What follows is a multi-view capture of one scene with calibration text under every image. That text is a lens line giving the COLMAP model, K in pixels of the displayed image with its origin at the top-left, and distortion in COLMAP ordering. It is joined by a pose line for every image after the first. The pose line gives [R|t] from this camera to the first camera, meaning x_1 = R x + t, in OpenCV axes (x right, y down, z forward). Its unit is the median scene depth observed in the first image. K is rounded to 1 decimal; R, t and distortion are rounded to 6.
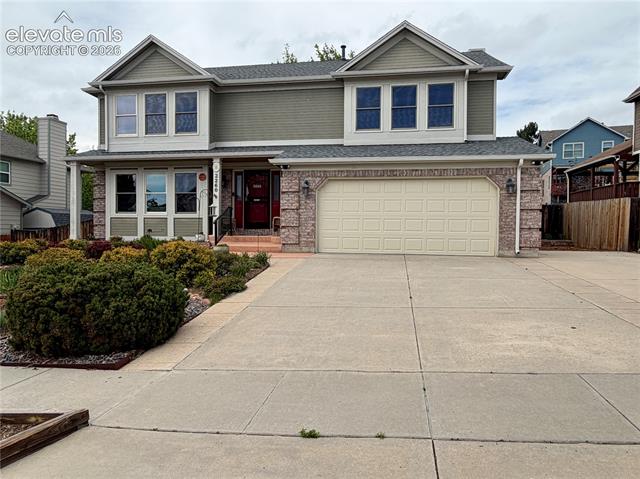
lens RADIAL K [[439.8, 0, 321.2], [0, 439.8, 239.7], [0, 0, 1]] dist [0.000802, 0.000809]
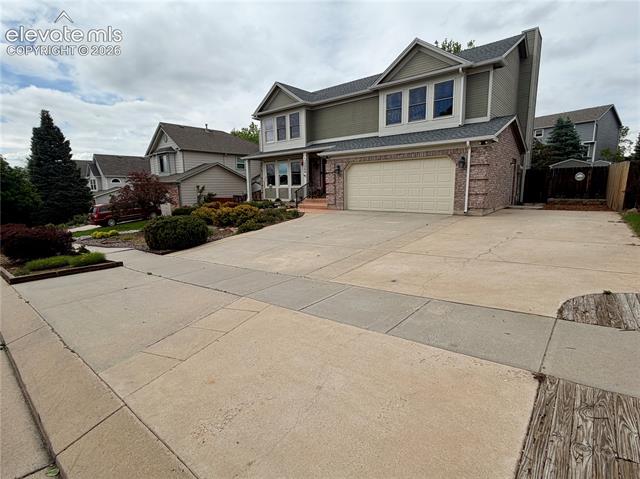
lens RADIAL K [[317.9, 0, 320.4], [0, 317.9, 239.6], [0, 0, 1]] dist [0.002589, 0.000602]
pose [[0.862082, 0.060937, -0.503091, 0.462133], [0.010270, 0.990439, 0.137566, -0.021656], [0.506664, -0.123760, 0.853214, -0.060160]]
